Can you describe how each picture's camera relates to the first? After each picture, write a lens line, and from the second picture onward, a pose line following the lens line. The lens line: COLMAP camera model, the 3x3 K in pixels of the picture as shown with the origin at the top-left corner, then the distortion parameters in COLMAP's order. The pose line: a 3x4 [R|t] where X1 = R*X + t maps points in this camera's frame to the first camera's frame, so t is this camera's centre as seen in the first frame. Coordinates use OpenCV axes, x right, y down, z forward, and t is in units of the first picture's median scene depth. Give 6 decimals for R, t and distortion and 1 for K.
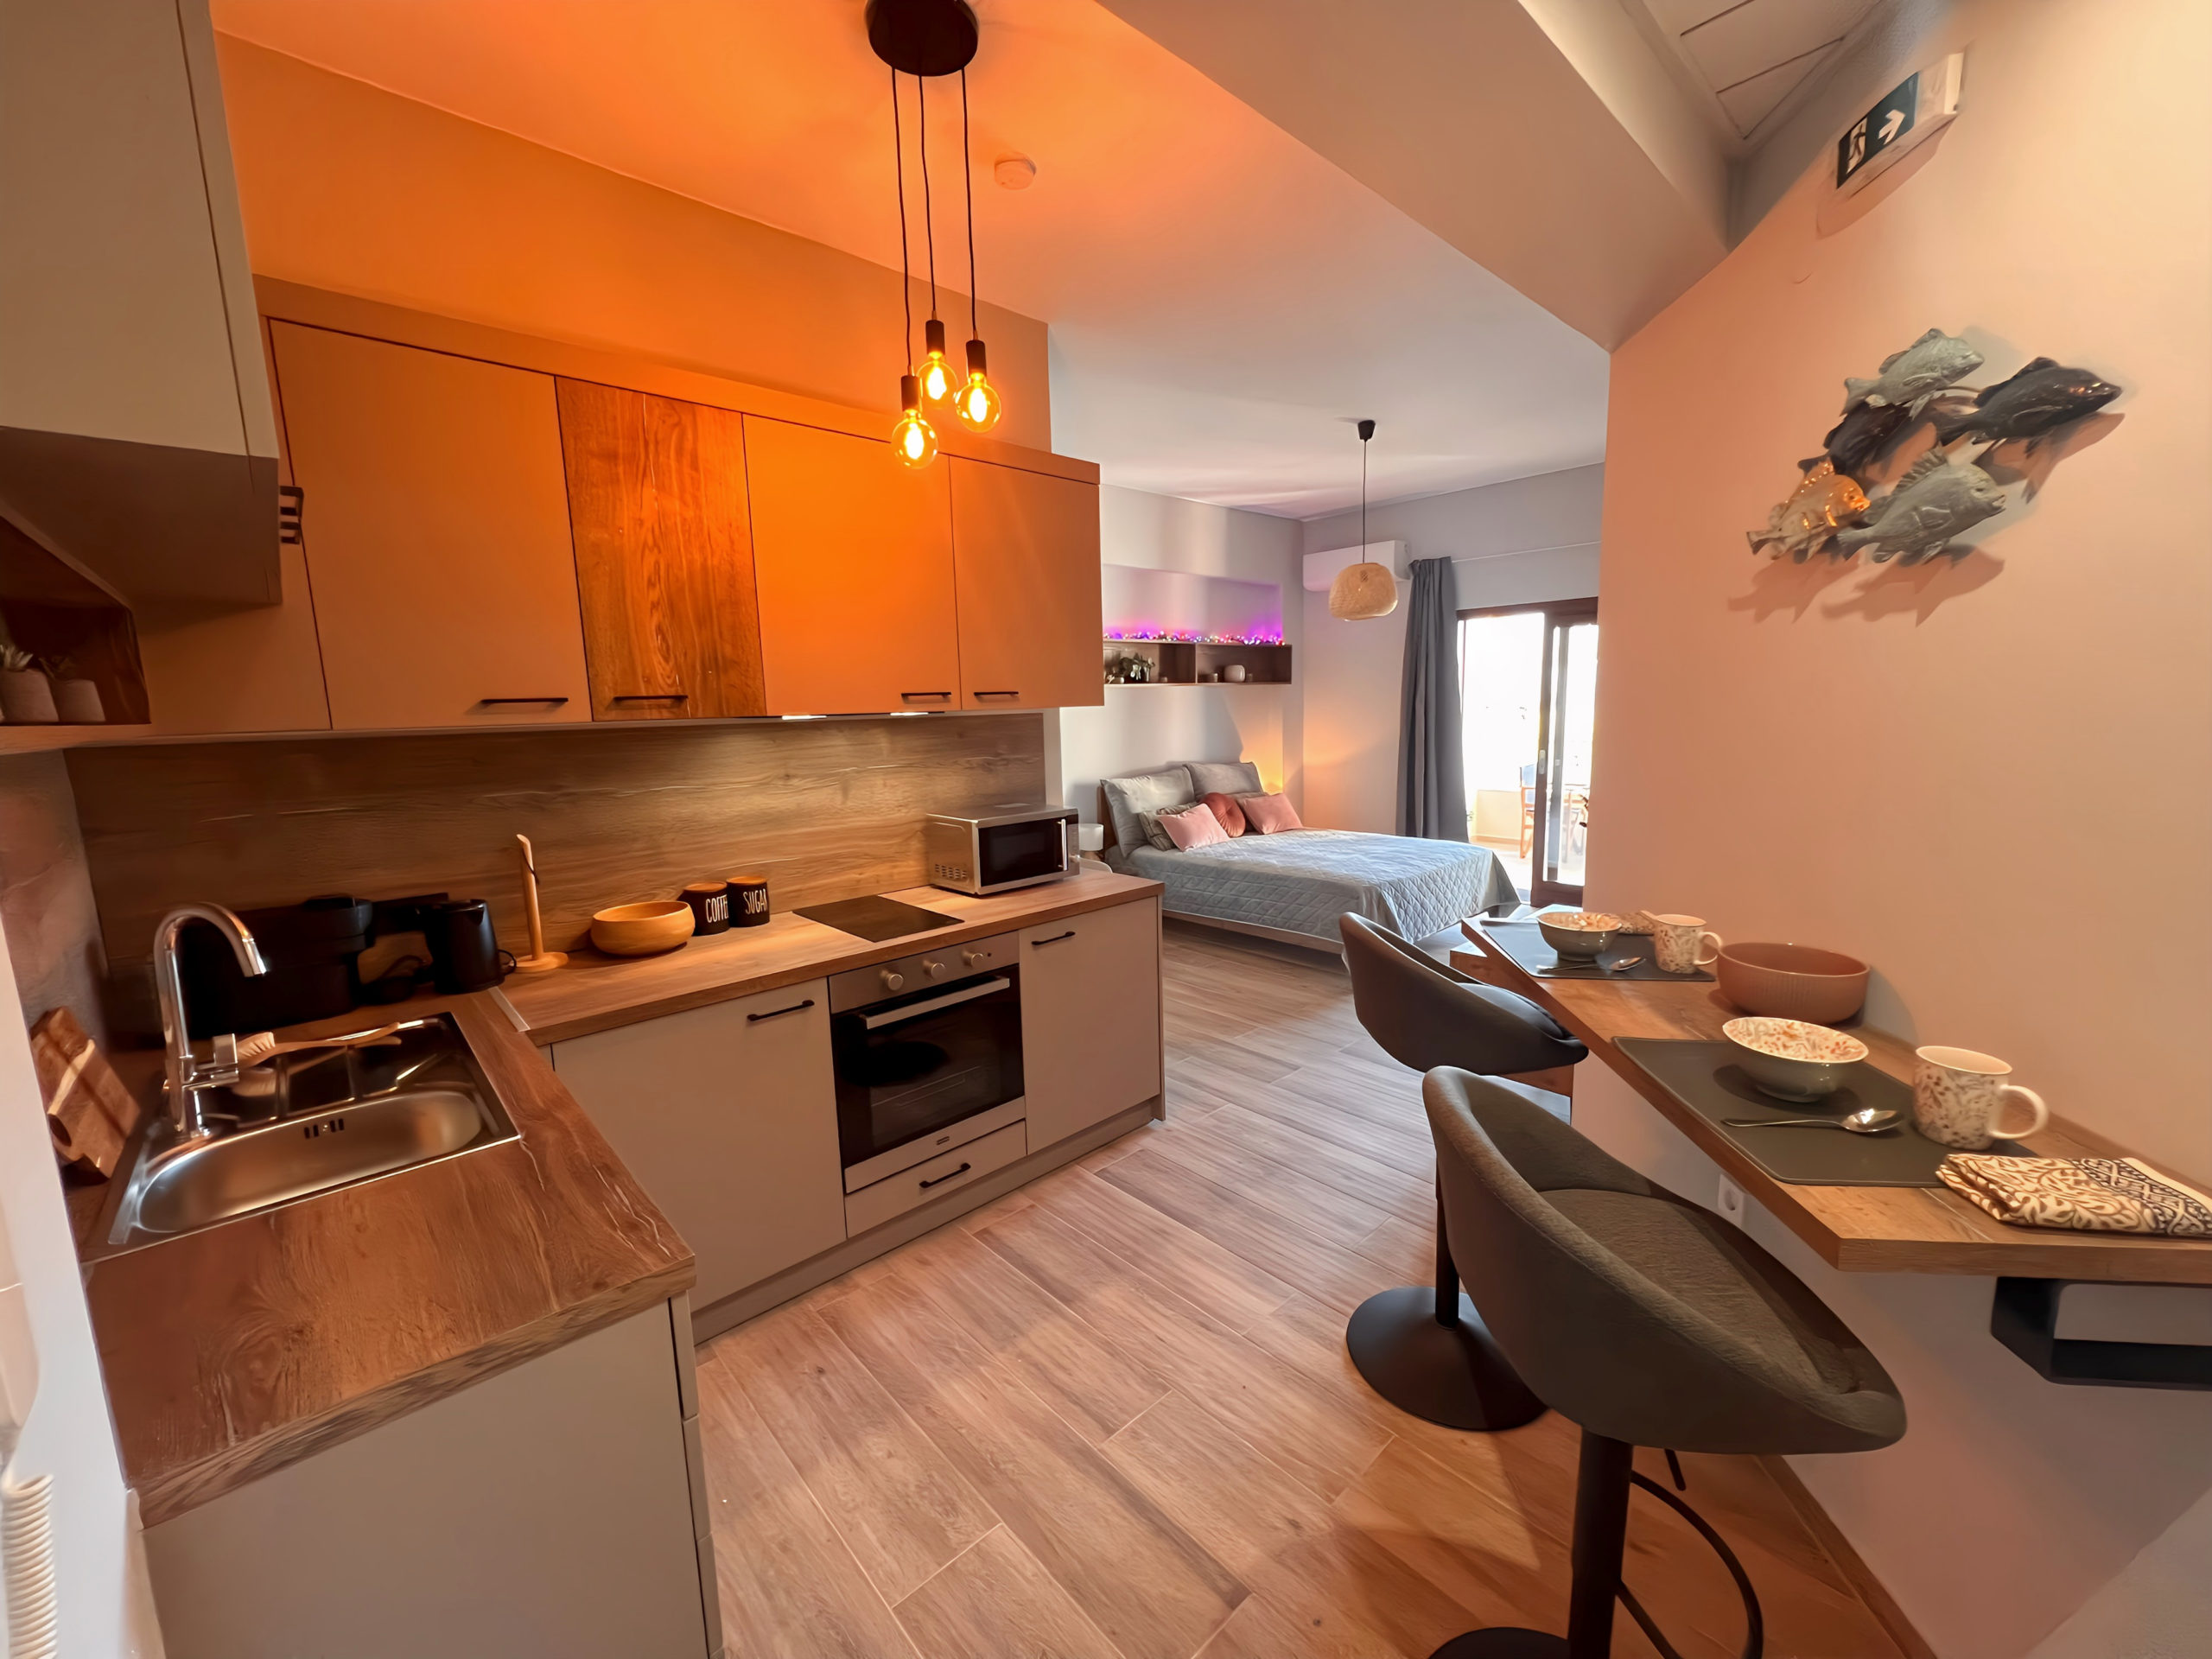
lens RADIAL K [[885.3, 0, 1100.3], [0, 885.3, 831.2], [0, 0, 1]] dist [0.004154, 0.000058]
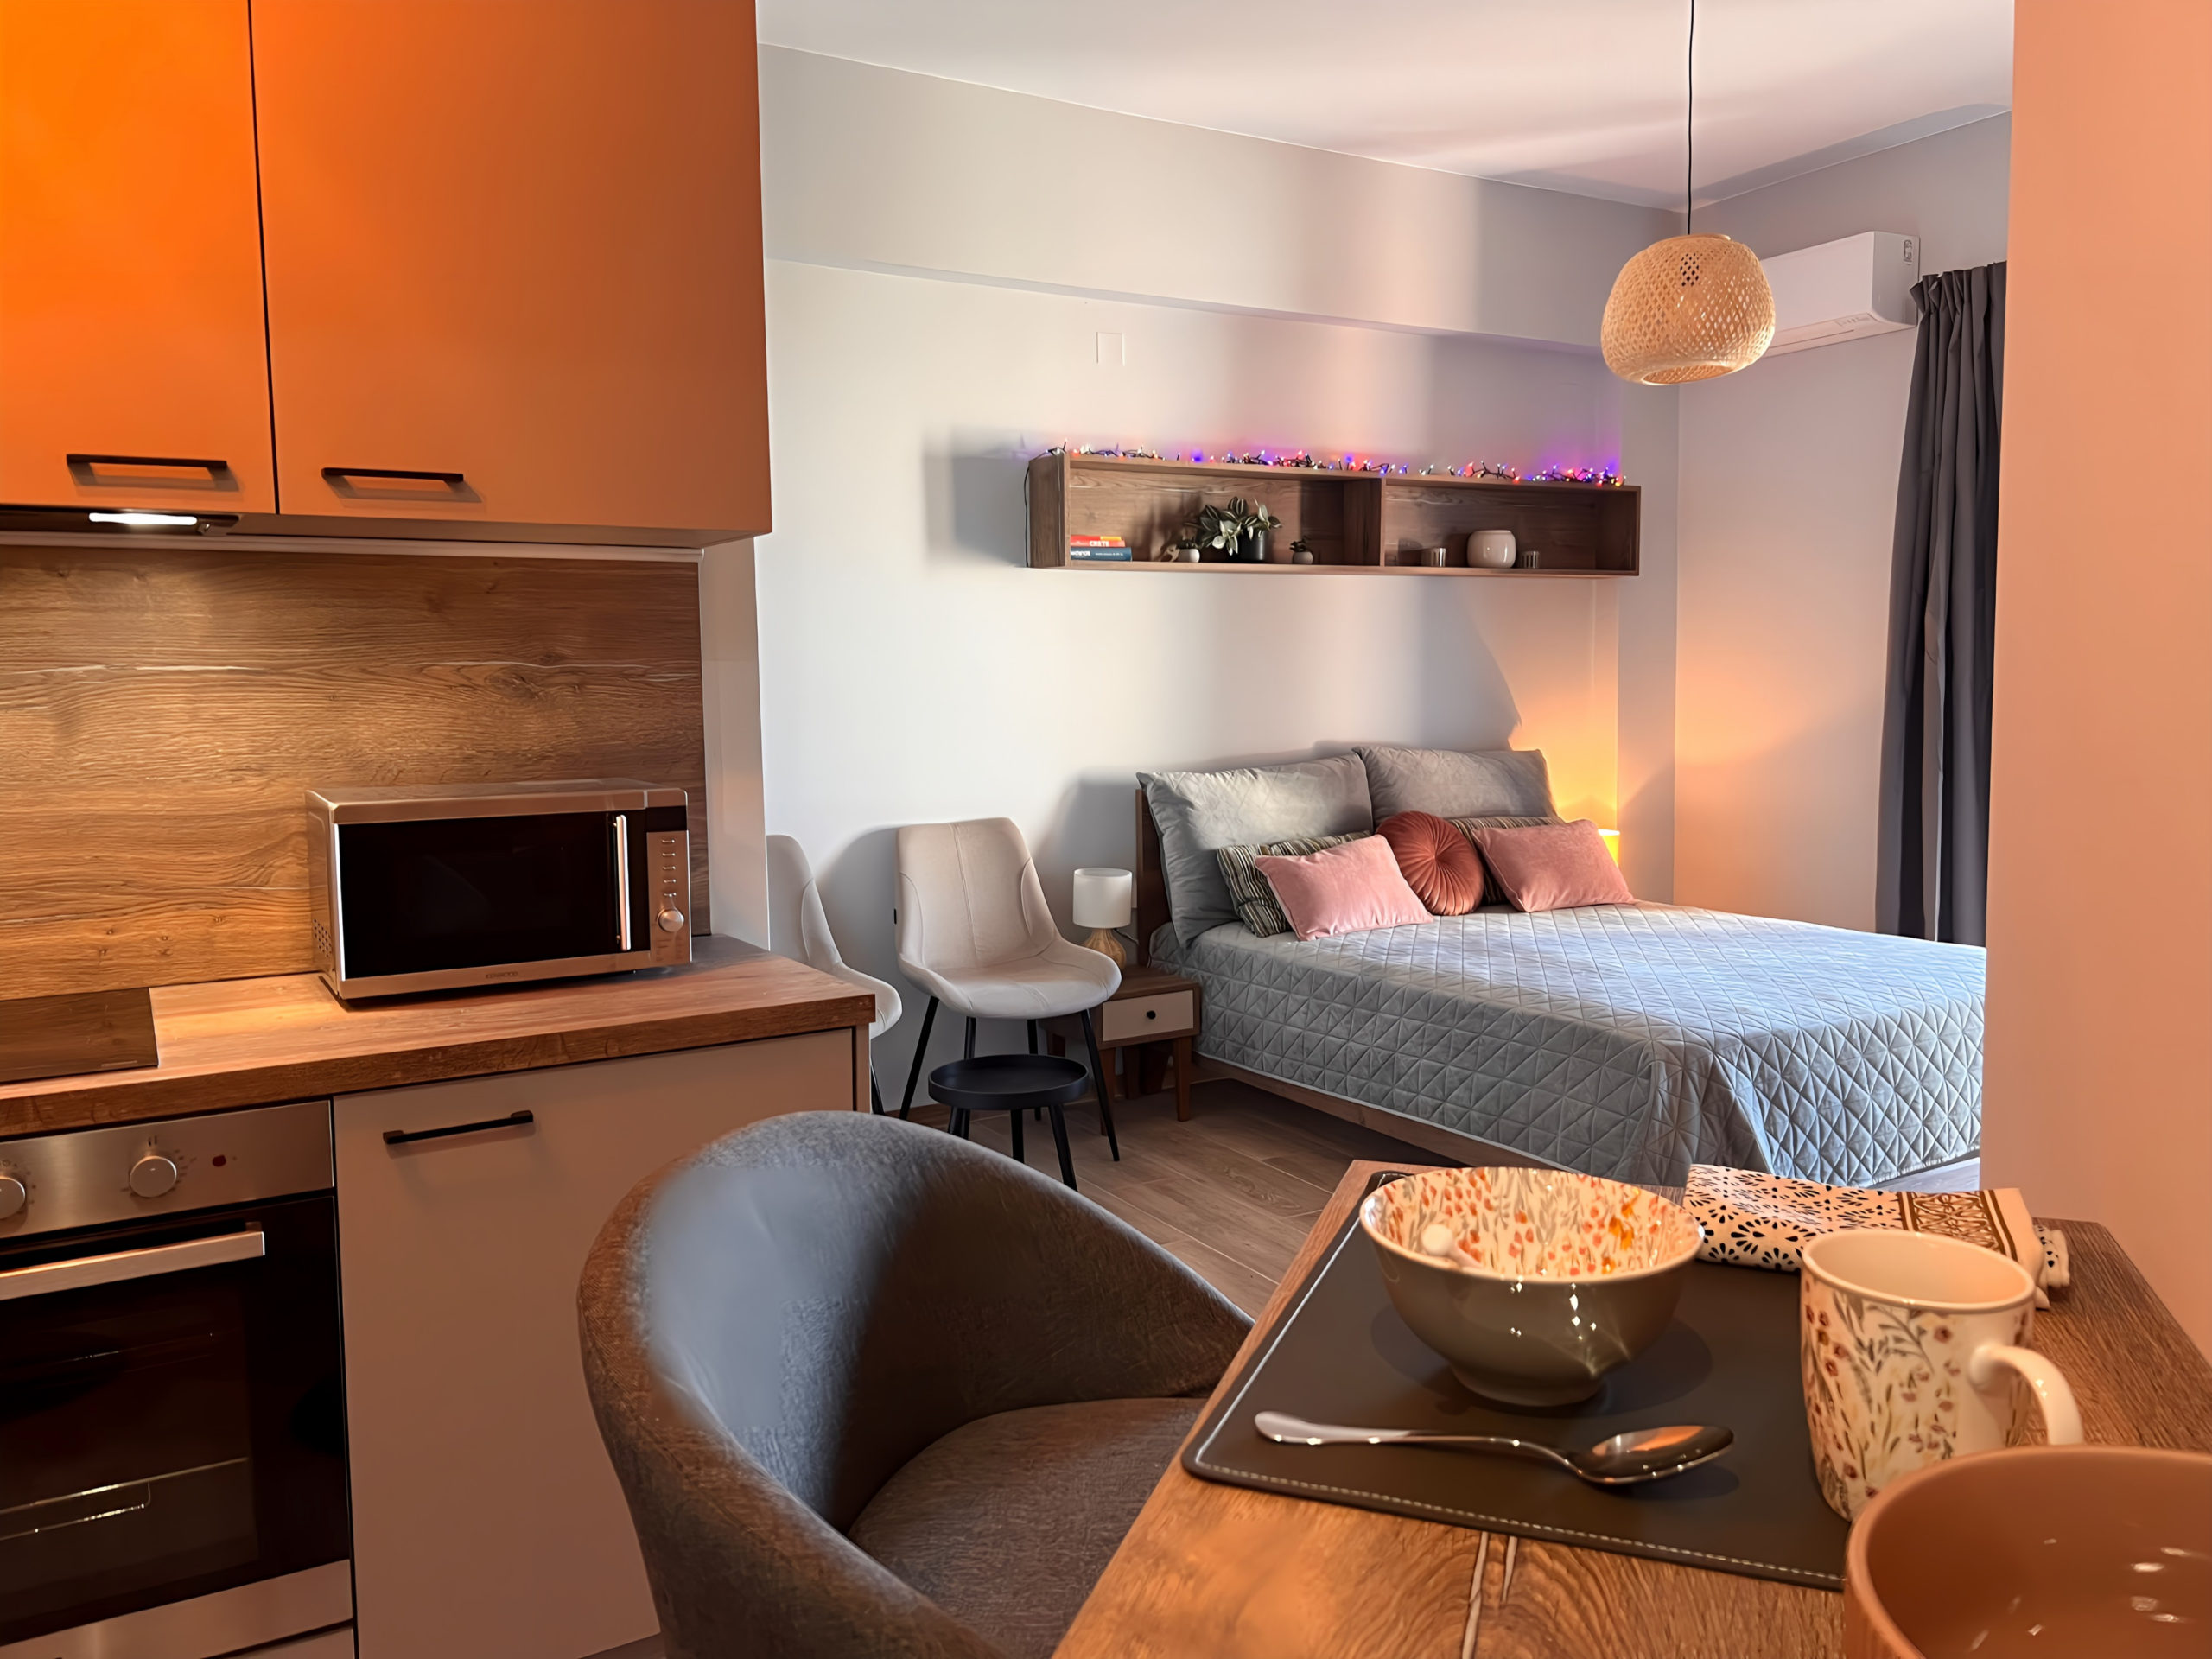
lens RADIAL K [[1669.3, 0, 1106.0], [0, 1669.3, 820.8], [0, 0, 1]] dist [0.037339, -0.020261]
pose [[0.977711, 0.034181, -0.207156, 0.158517], [-0.044817, 0.997895, -0.046868, 0.006626], [0.205118, 0.055107, 0.977185, 0.165387]]
